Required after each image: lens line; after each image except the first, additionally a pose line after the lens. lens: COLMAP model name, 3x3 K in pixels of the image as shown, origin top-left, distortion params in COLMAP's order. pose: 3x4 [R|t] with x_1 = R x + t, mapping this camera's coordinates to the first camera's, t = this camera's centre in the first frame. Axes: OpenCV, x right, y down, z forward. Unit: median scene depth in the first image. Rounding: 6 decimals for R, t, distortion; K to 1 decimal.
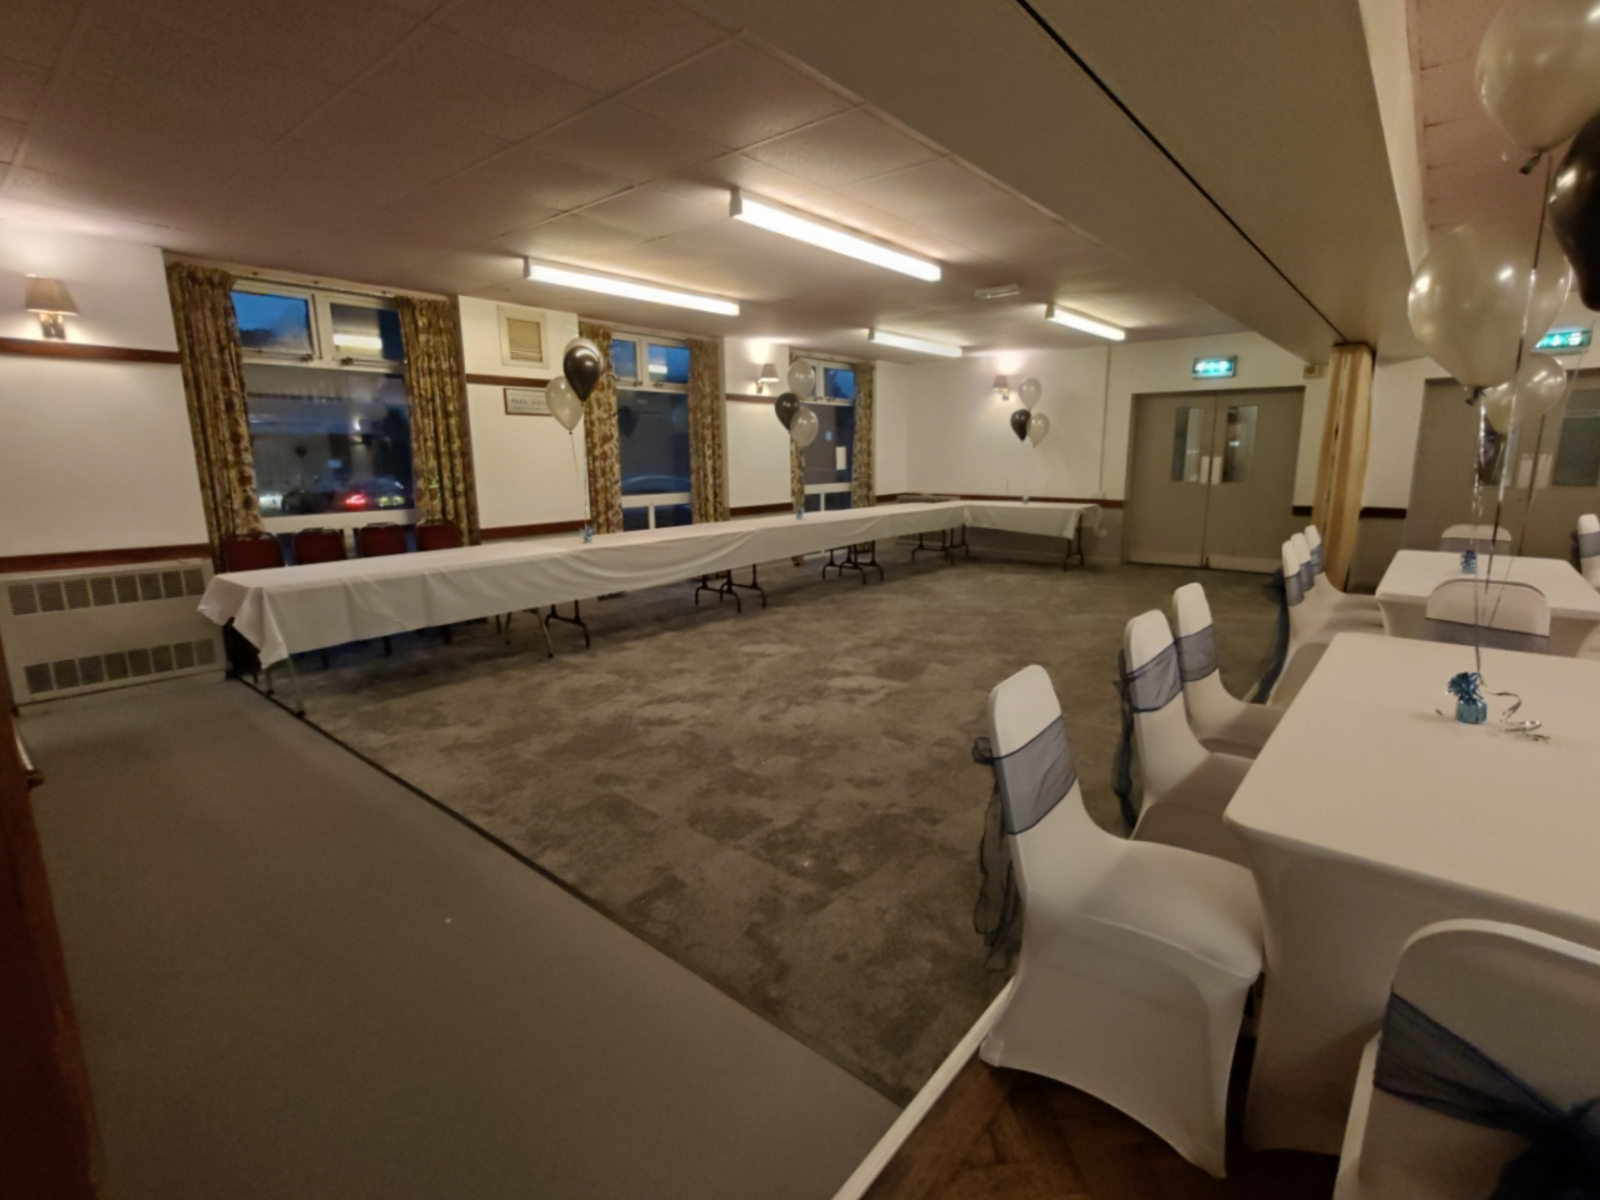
lens RADIAL K [[757.2, 0, 808.2], [0, 757.2, 601.0], [0, 0, 1]] dist [-0.008842, 0.006771]
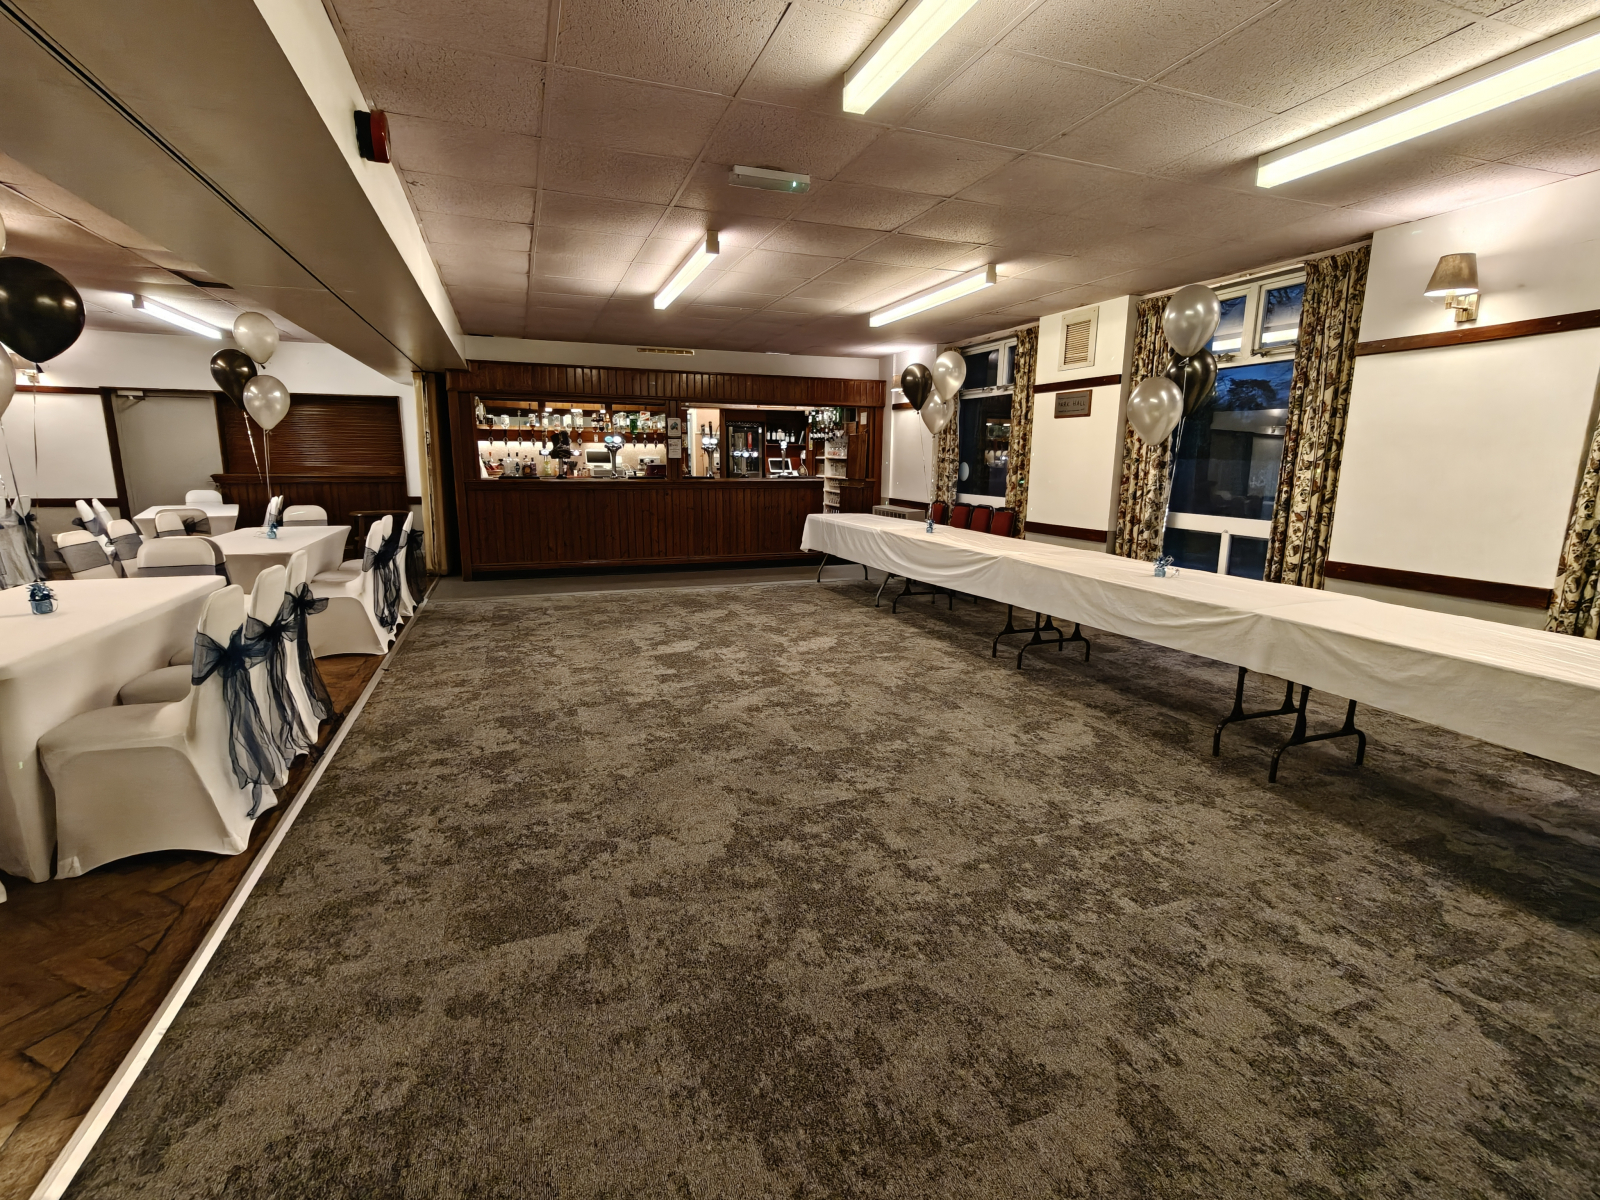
lens RADIAL K [[757.2, 0, 808.2], [0, 757.2, 601.0], [0, 0, 1]] dist [-0.008842, 0.006771]
pose [[-0.491581, 0.168312, -0.854412, 1.215403], [-0.173286, 0.942617, 0.285387, -0.418766], [0.853417, 0.288348, -0.434206, 2.101438]]
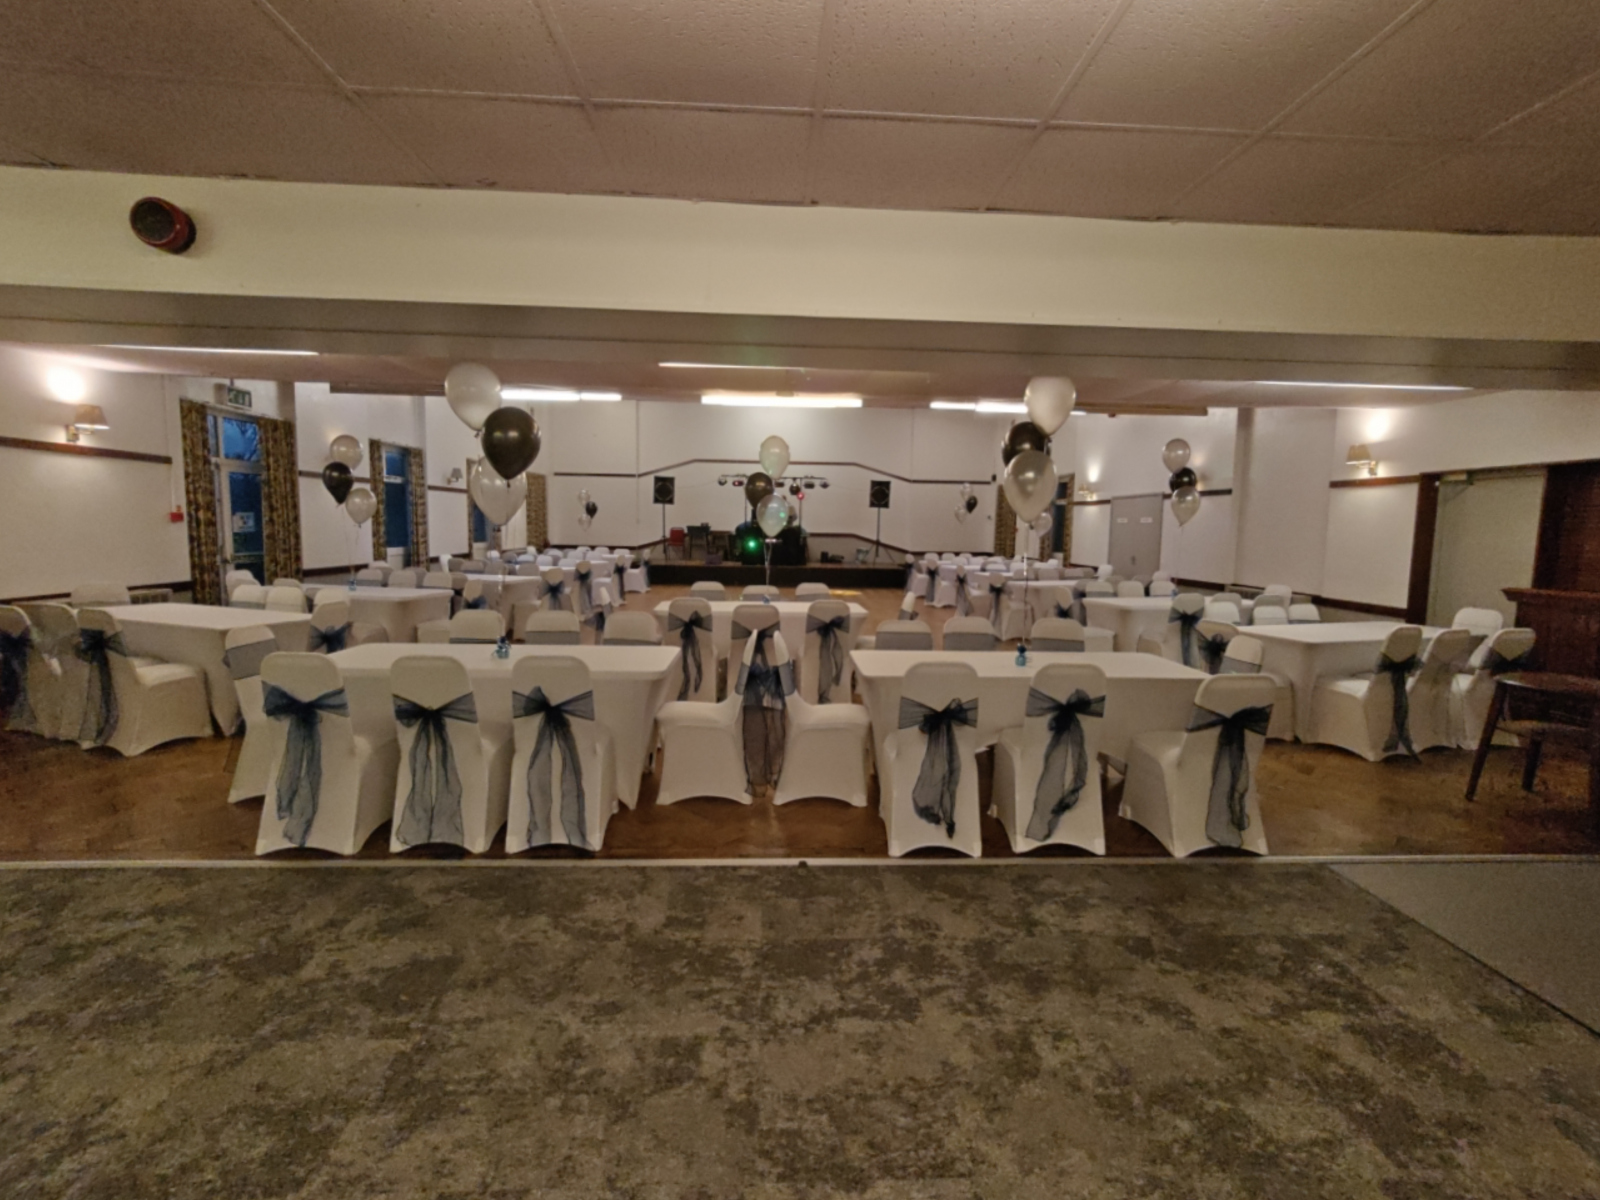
lens RADIAL K [[757.2, 0, 808.2], [0, 757.2, 601.0], [0, 0, 1]] dist [-0.008842, 0.006771]
pose [[-0.681579, -0.086317, 0.726636, -0.159614], [0.122723, 0.965469, 0.229801, -0.309506], [-0.721380, 0.245802, -0.647450, 1.434315]]
